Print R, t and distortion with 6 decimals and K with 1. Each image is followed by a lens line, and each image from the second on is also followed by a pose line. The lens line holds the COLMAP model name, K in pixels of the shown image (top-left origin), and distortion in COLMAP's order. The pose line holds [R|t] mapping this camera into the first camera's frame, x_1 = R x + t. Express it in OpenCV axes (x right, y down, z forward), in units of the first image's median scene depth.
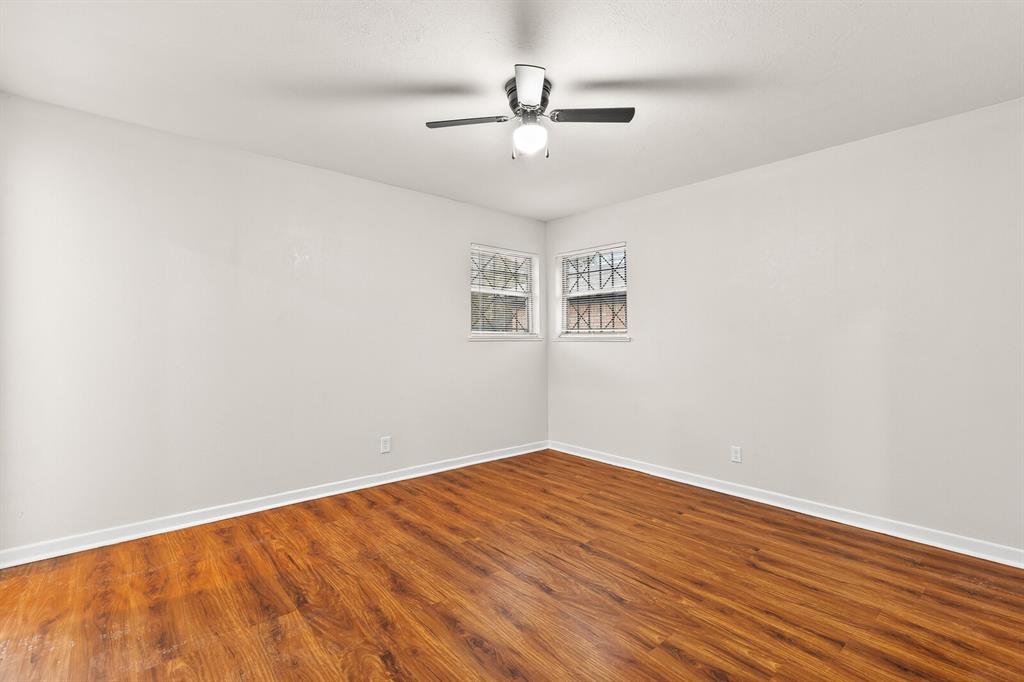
lens RADIAL K [[464.1, 0, 509.7], [0, 464.1, 337.2], [0, 0, 1]] dist [0.001603, 0.000230]
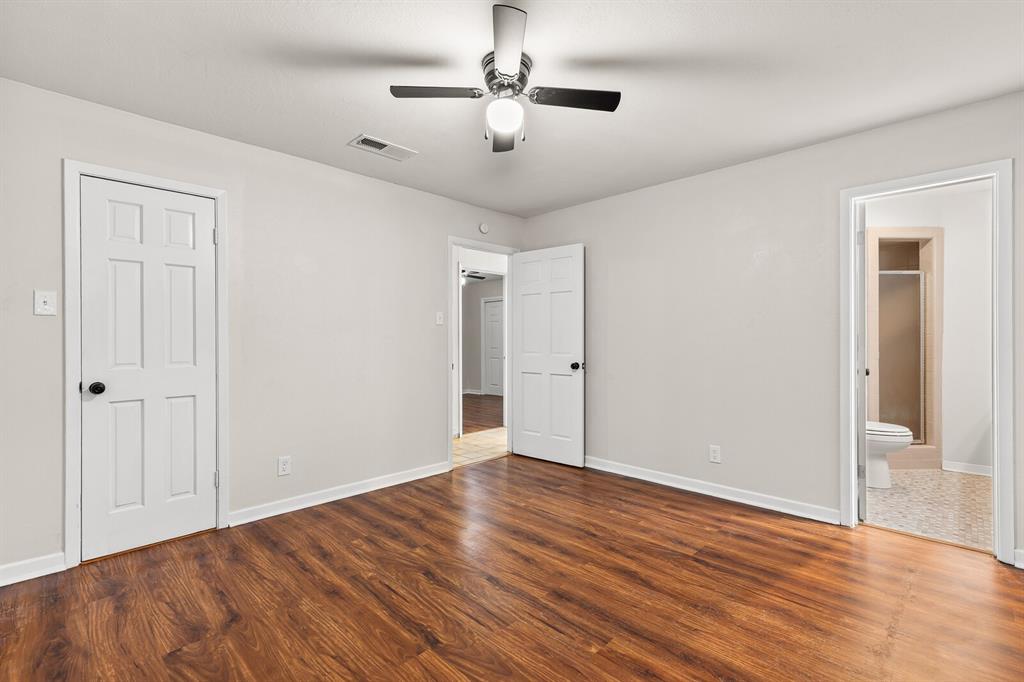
lens RADIAL K [[464.1, 0, 509.7], [0, 464.1, 337.2], [0, 0, 1]] dist [0.001603, 0.000230]
pose [[-0.997162, -0.001355, -0.075278, 0.120907], [-0.000348, 0.999910, -0.013385, 0.012771], [0.075290, -0.013320, -0.997073, 2.072723]]
